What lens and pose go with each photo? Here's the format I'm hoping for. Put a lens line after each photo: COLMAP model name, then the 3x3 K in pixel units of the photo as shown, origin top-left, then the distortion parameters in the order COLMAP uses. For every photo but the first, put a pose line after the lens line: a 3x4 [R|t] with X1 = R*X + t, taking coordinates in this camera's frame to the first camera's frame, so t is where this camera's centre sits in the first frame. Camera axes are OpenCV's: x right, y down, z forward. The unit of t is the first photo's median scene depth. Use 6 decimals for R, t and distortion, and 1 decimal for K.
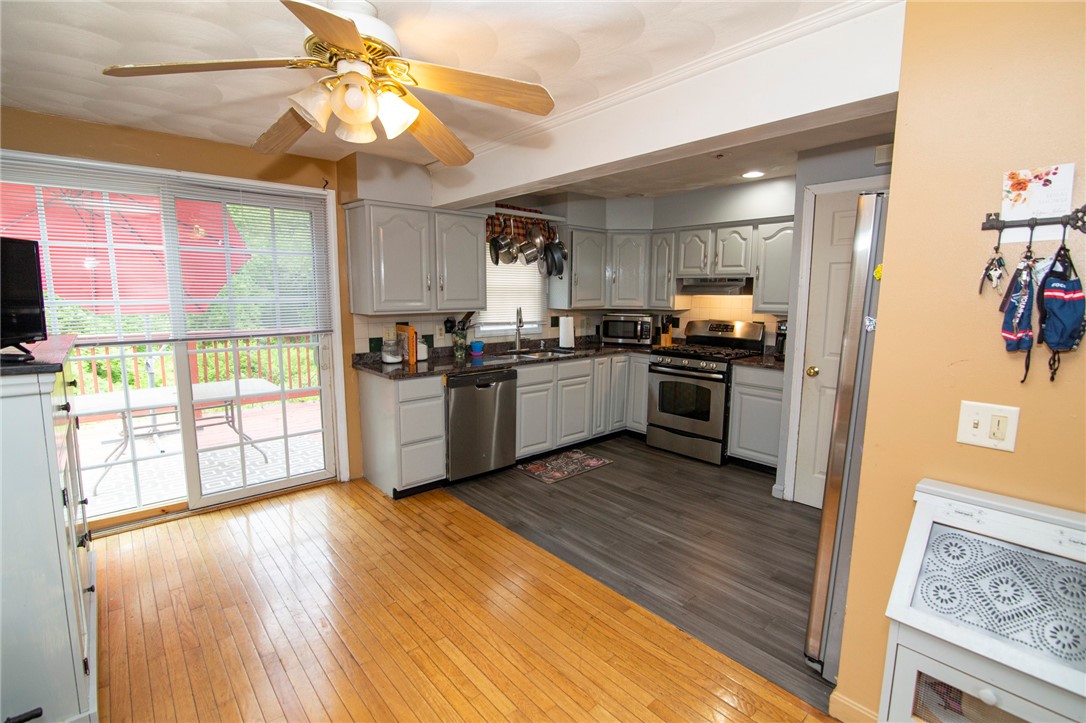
lens RADIAL K [[501.2, 0, 540.2], [0, 501.2, 361.1], [0, 0, 1]] dist [-0.020384, 0.000183]
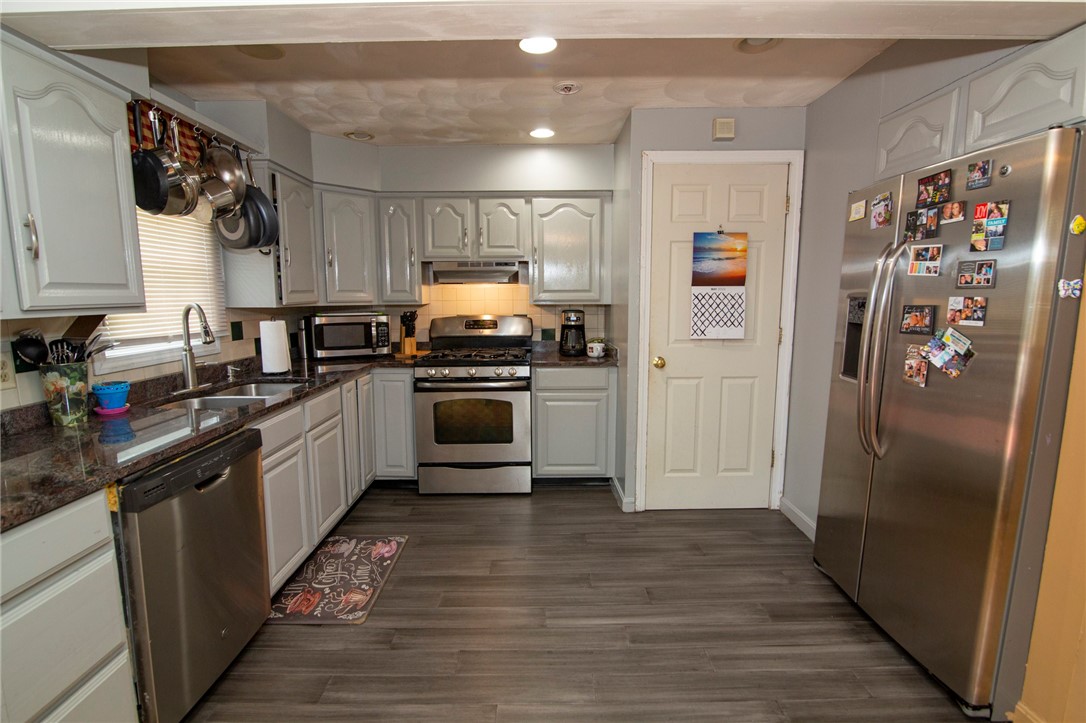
lens RADIAL K [[501.2, 0, 540.6], [0, 501.2, 360.3], [0, 0, 1]] dist [-0.020384, 0.000183]
pose [[0.655061, -0.106379, 0.748050, -0.197216], [0.113485, 0.992661, 0.041786, -0.033599], [-0.747004, 0.057520, 0.662326, 0.415479]]
